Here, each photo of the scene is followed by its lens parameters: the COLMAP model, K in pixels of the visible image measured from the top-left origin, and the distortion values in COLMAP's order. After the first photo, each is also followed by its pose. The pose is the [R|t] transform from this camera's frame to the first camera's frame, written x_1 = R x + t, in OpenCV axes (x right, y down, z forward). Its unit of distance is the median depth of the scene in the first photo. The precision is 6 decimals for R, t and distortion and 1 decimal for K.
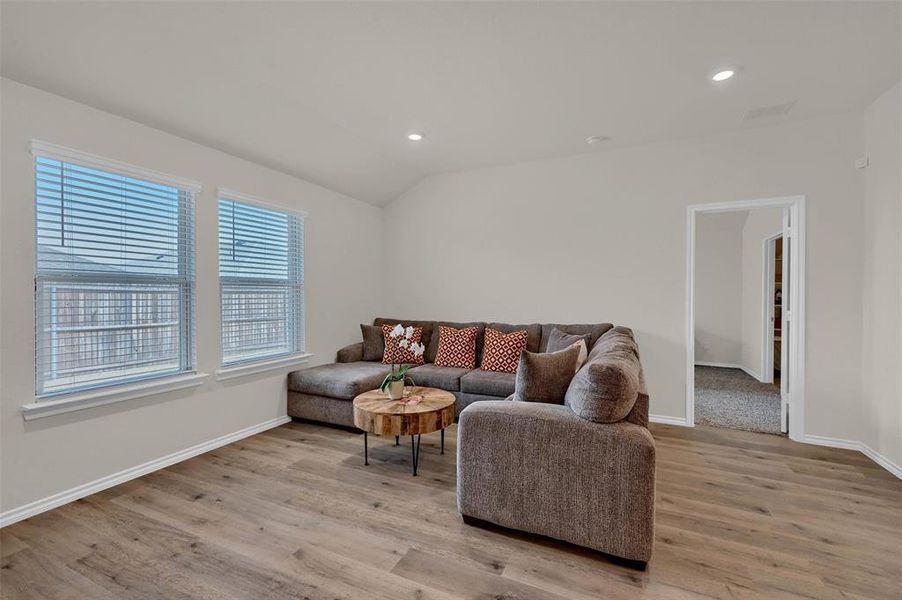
lens RADIAL K [[392.2, 0, 456.0], [0, 392.2, 297.3], [0, 0, 1]] dist [0.001681, 0.000209]
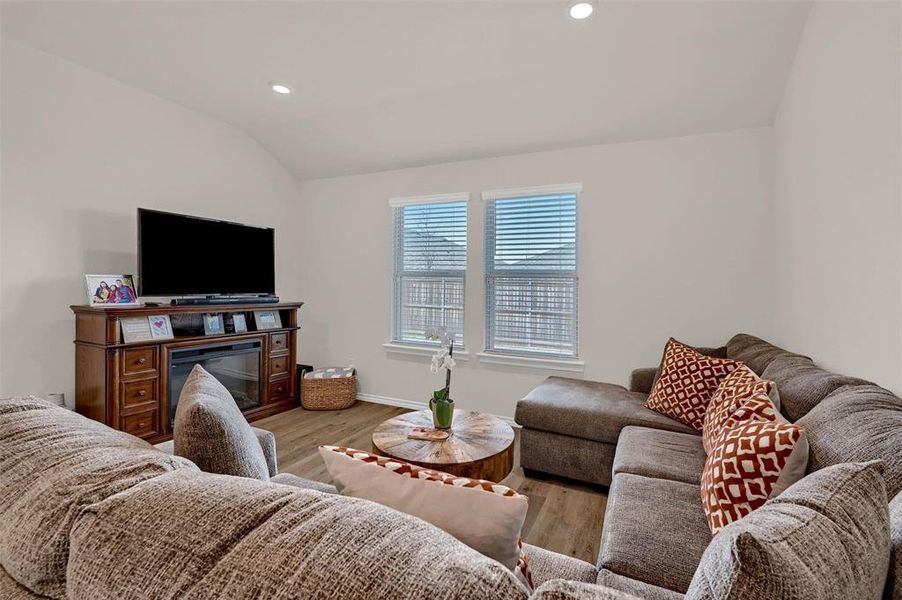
lens RADIAL K [[368.8, 0, 454.6], [0, 368.8, 299.0], [0, 0, 1]] dist [-0.002590, -0.000221]
pose [[0.025091, 0.034089, -0.999104, 0.408180], [-0.029167, 0.999018, 0.033353, -0.001869], [0.999260, 0.028304, 0.026061, 0.784552]]
